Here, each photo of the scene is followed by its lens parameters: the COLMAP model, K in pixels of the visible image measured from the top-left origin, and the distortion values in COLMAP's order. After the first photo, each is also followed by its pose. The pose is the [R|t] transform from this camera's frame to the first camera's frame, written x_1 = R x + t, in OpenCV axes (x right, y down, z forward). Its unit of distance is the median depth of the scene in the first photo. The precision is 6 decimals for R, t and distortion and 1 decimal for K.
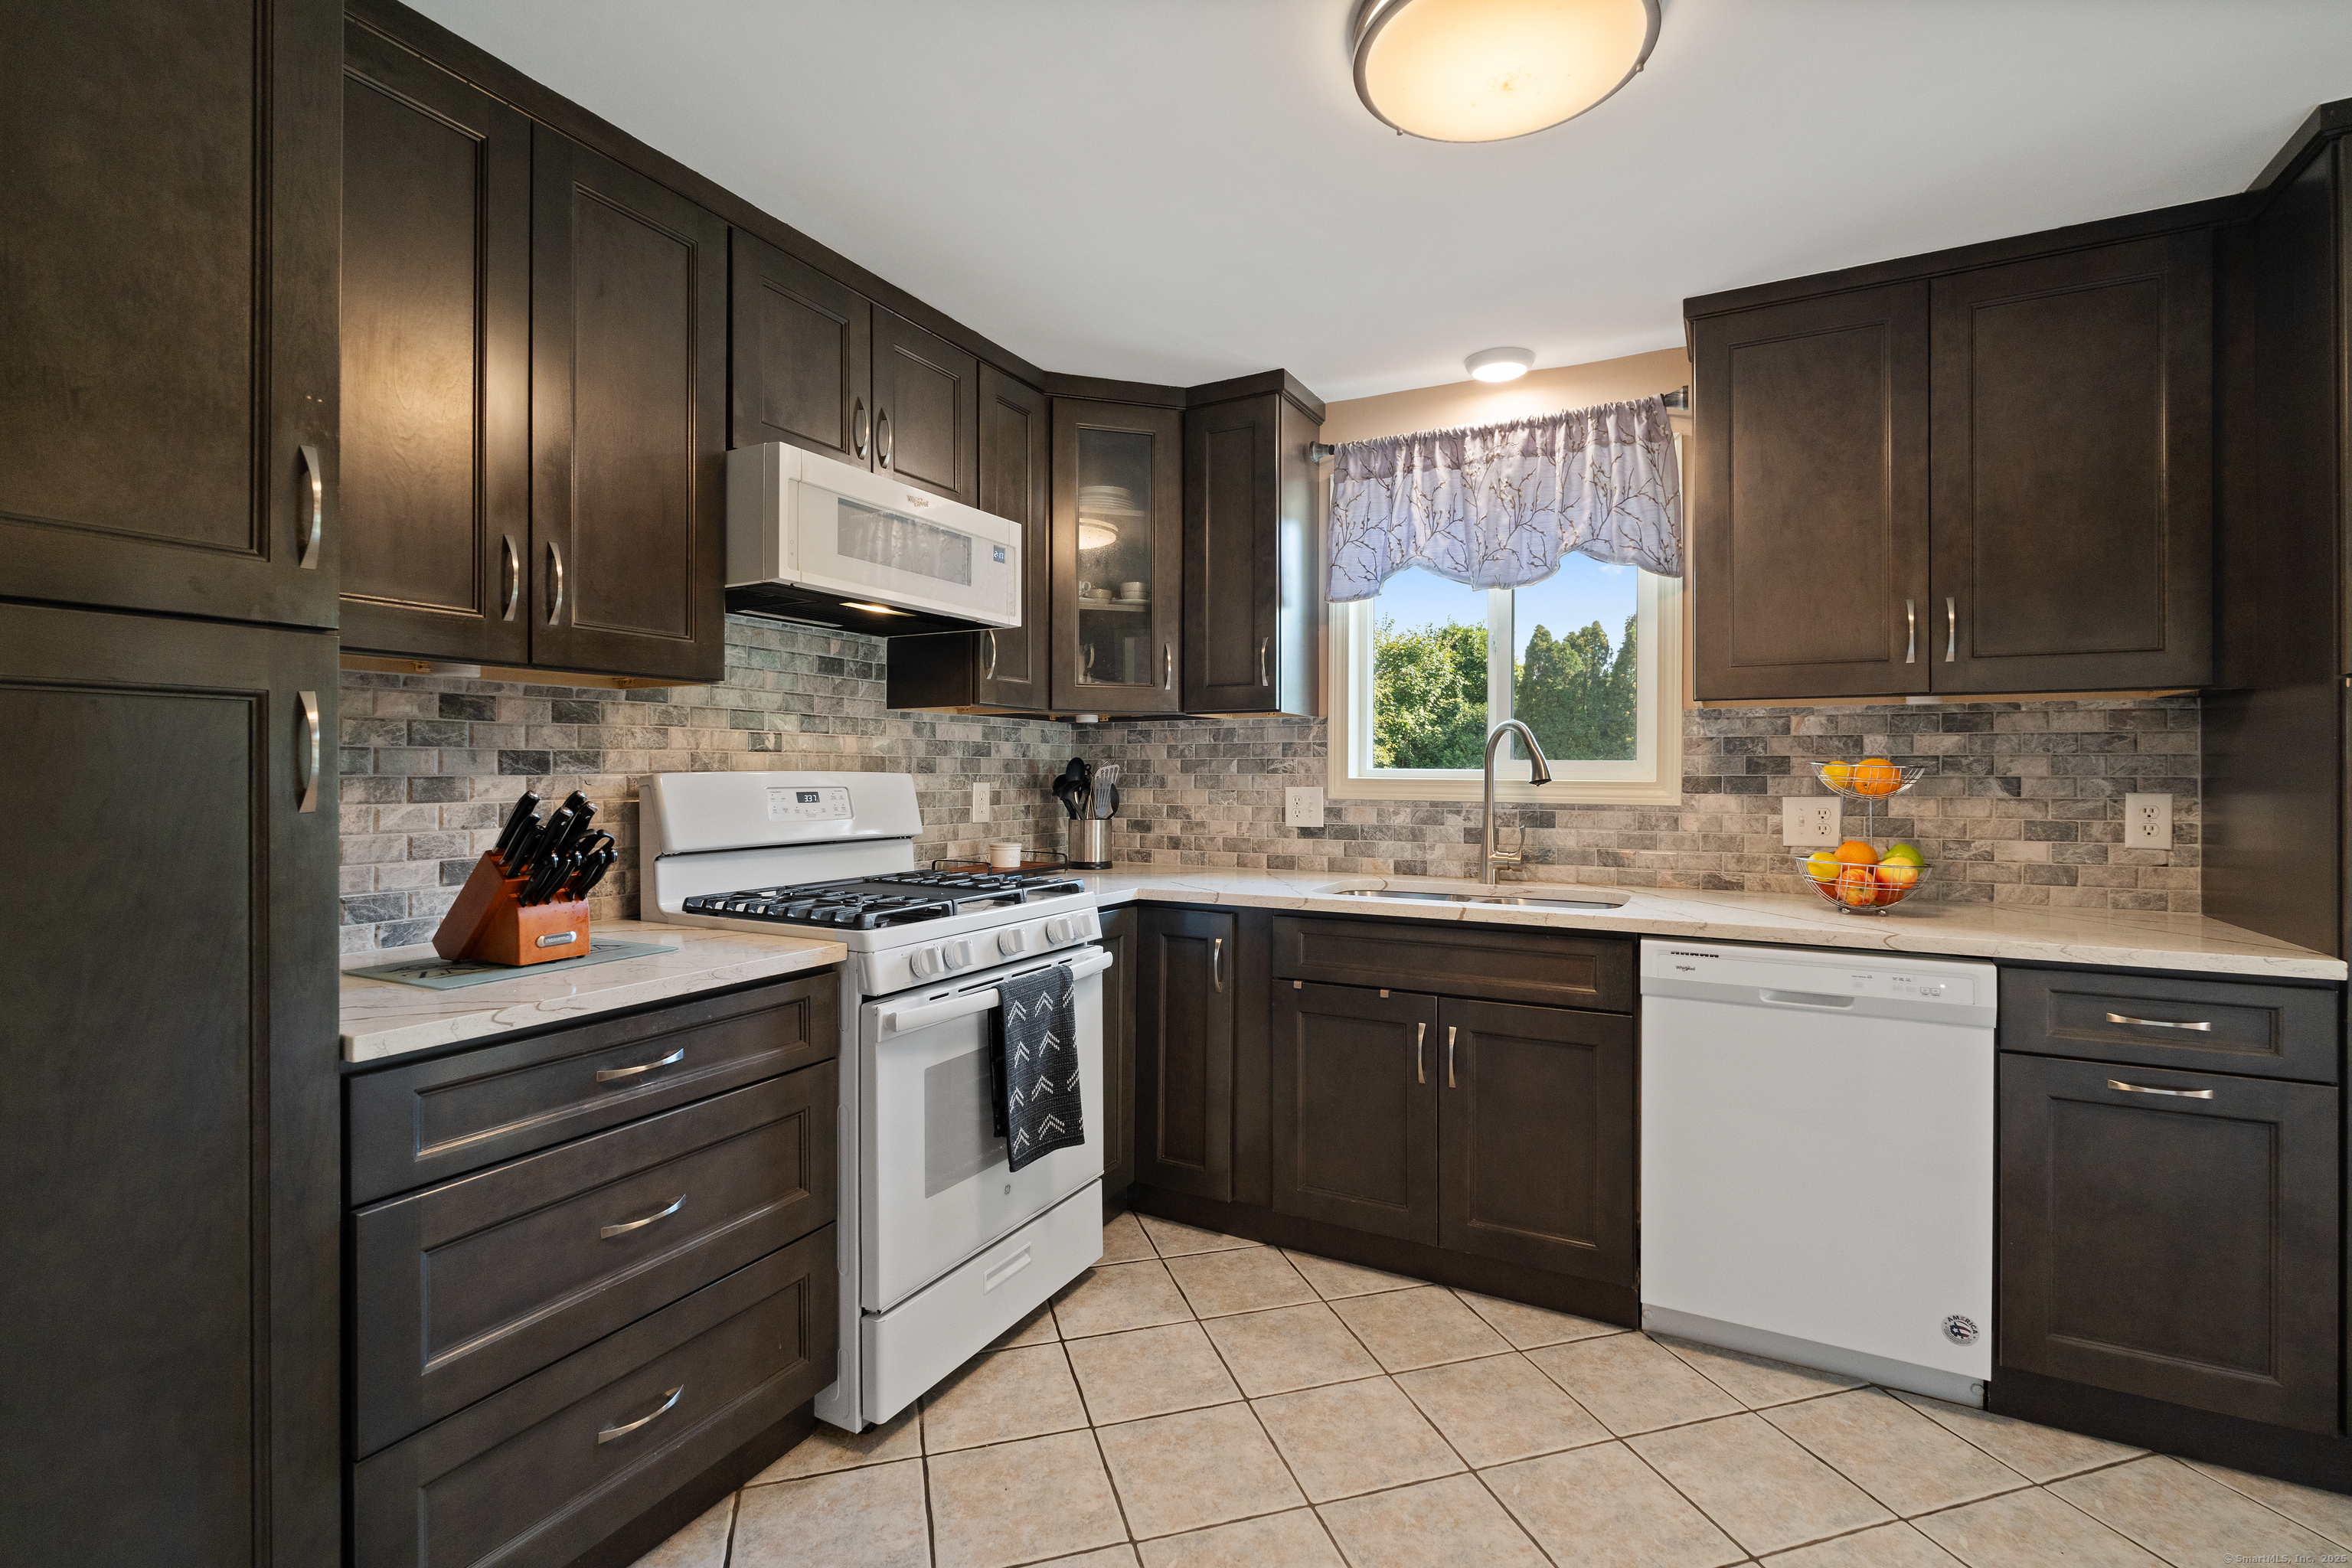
lens RADIAL K [[1115.0, 0, 1176.0], [0, 1115.0, 784.0], [0, 0, 1]] dist [-0.001824, -0.001043]
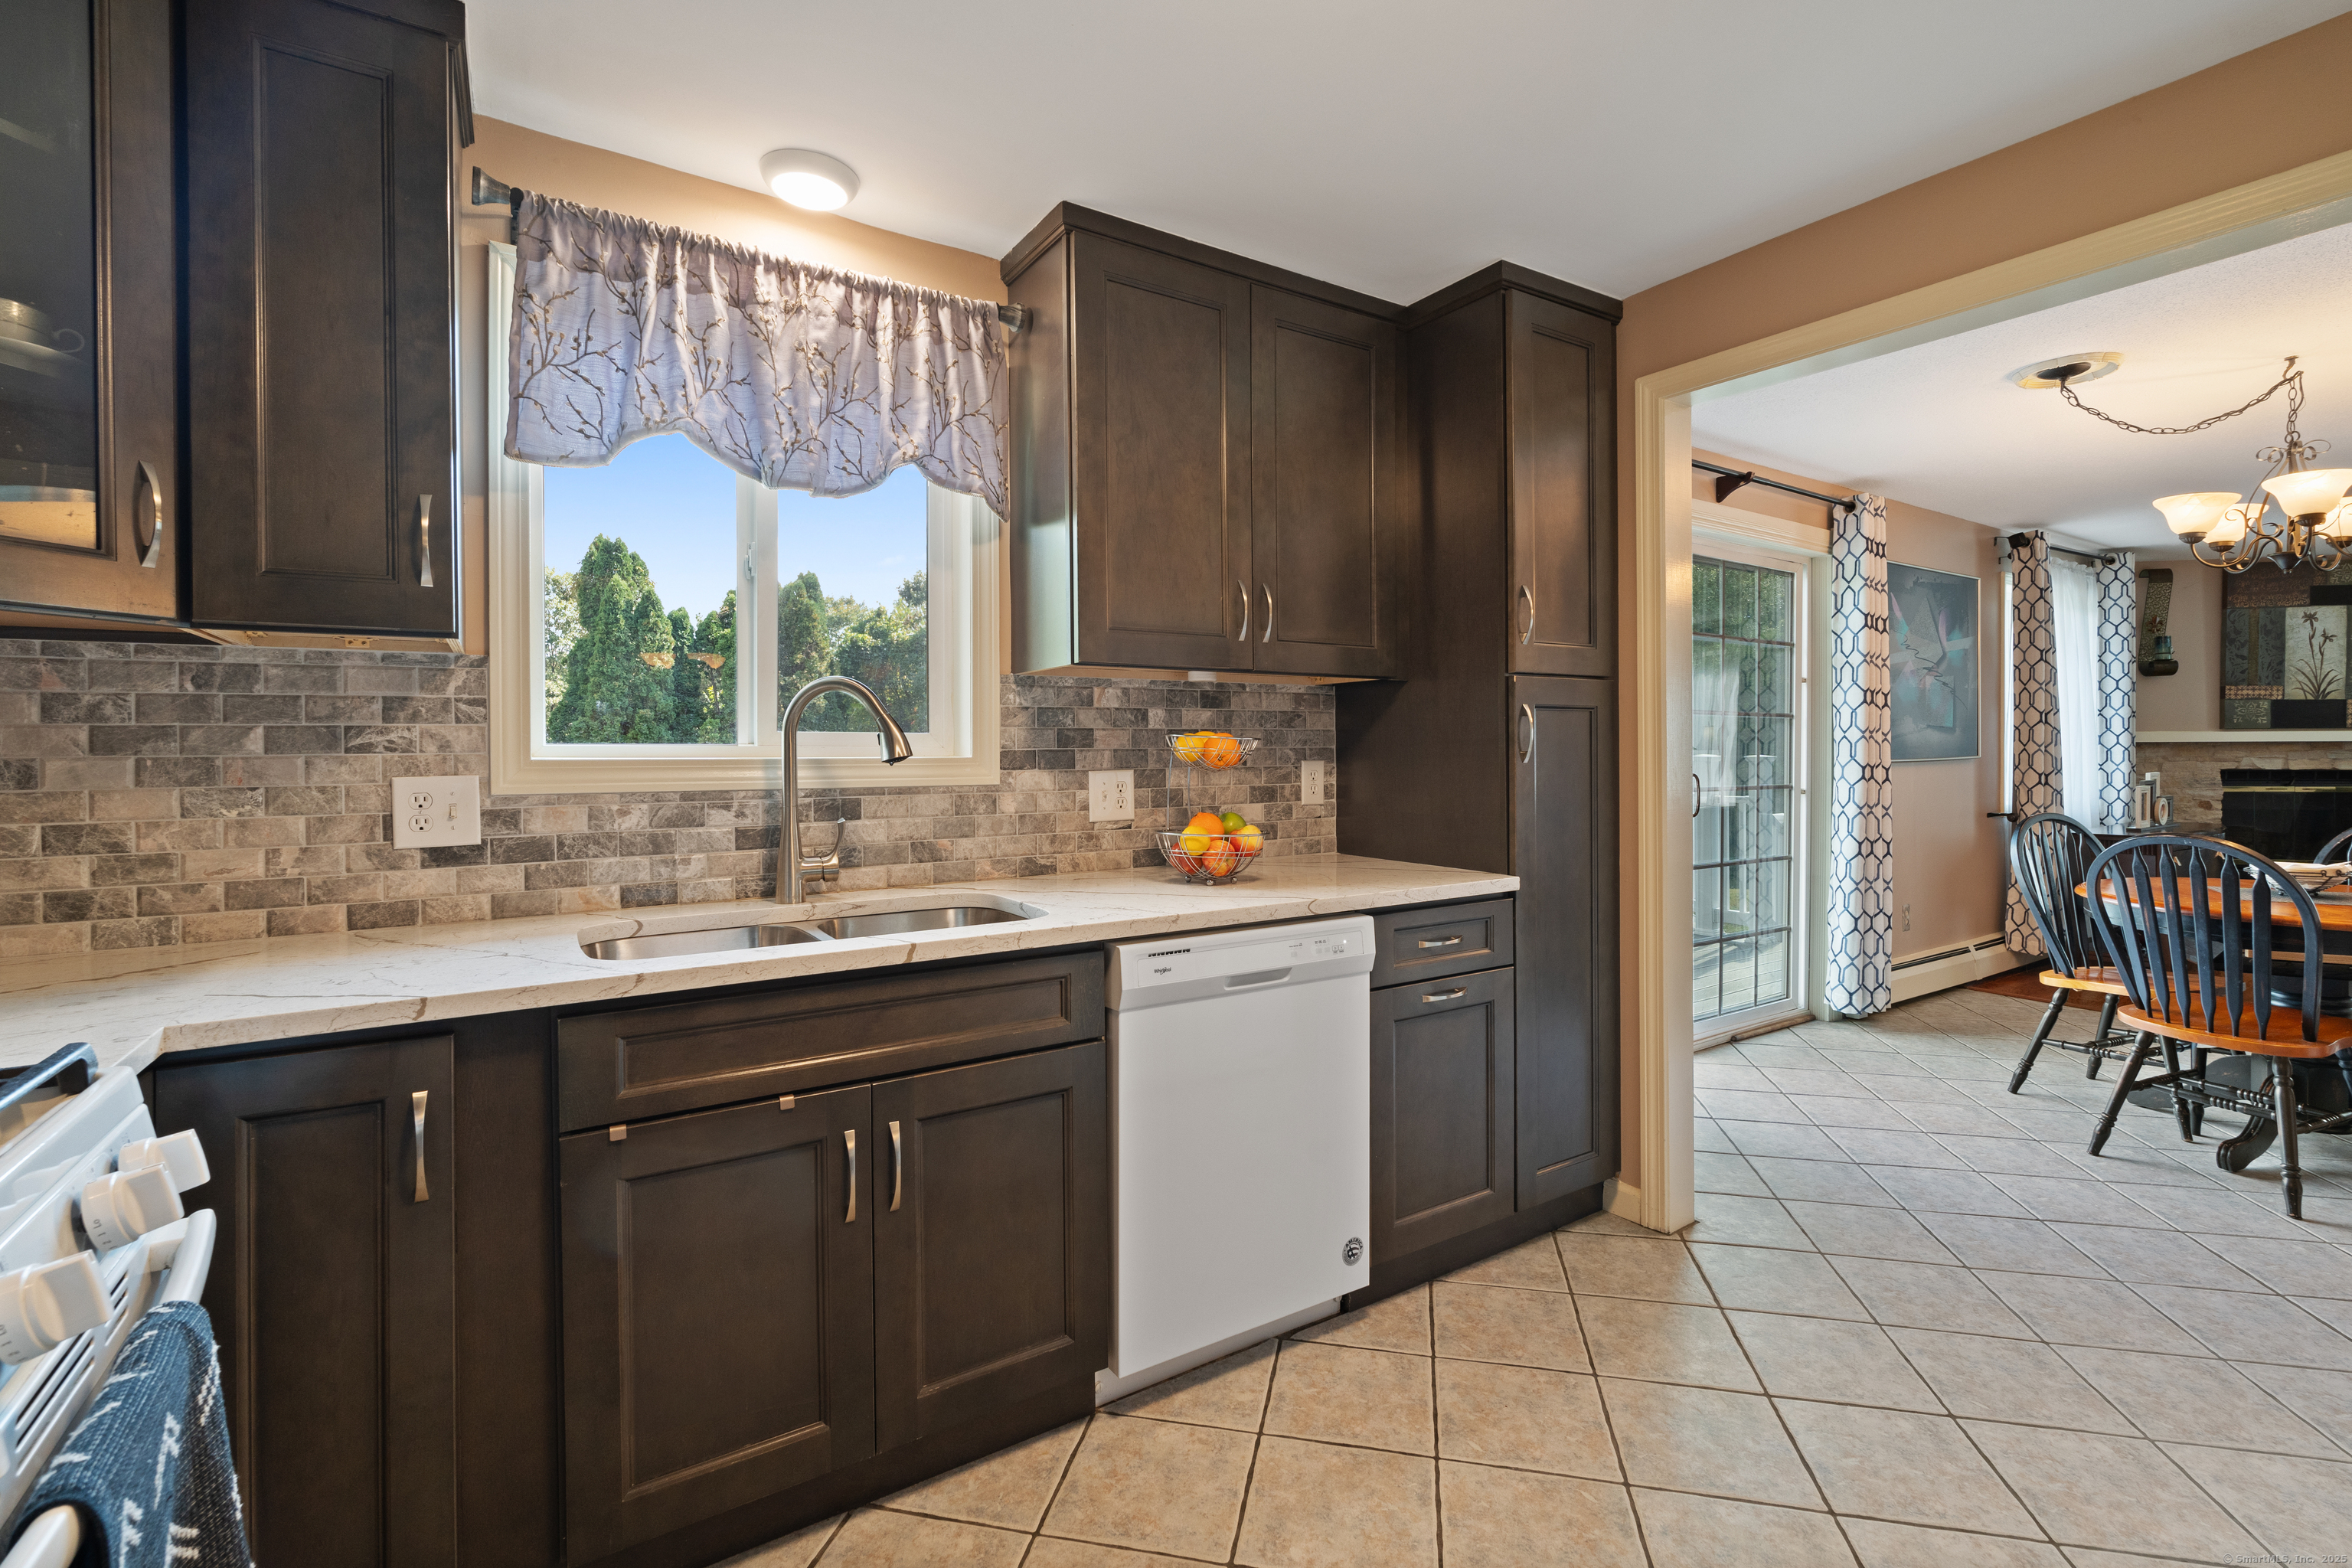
lens RADIAL K [[1044.5, 0, 1176.4], [0, 1044.5, 762.0], [0, 0, 1]] dist [-0.003129, -0.000331]
pose [[0.469847, -0.016475, 0.882594, -0.200652], [0.018186, 0.999794, 0.008982, -0.002915], [-0.882560, 0.011831, 0.470050, 0.480032]]
